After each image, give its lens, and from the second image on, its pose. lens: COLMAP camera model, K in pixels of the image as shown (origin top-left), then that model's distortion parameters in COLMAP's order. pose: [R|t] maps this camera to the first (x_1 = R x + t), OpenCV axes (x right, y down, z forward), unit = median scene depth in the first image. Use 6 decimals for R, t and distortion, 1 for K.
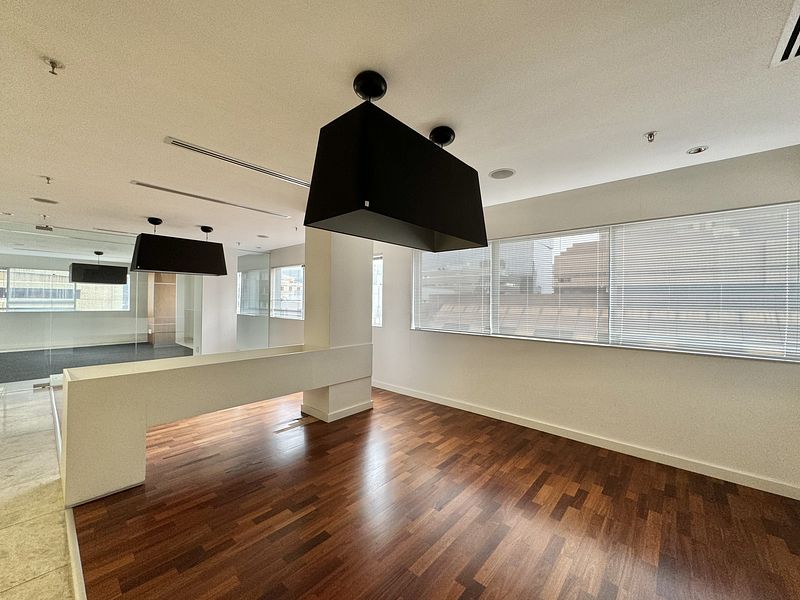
lens RADIAL K [[319.7, 0, 399.2], [0, 319.7, 299.6], [0, 0, 1]] dist [-0.000536, -0.000027]
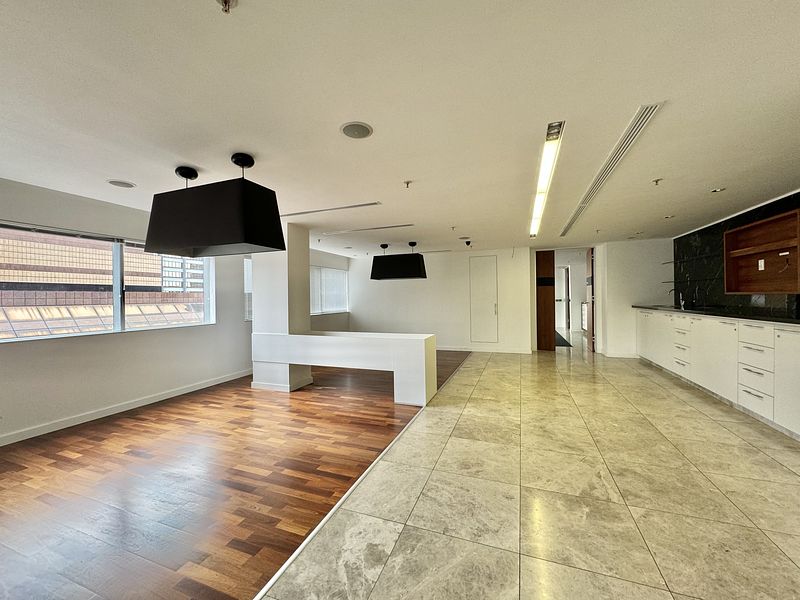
lens RADIAL K [[319.7, 0, 399.2], [0, 319.7, 299.6], [0, 0, 1]] dist [-0.000536, -0.000027]
pose [[-0.352685, -0.010767, 0.935680, -1.854298], [0.004934, 0.999899, 0.013366, -0.004025], [-0.935729, 0.009330, -0.352596, 1.245354]]
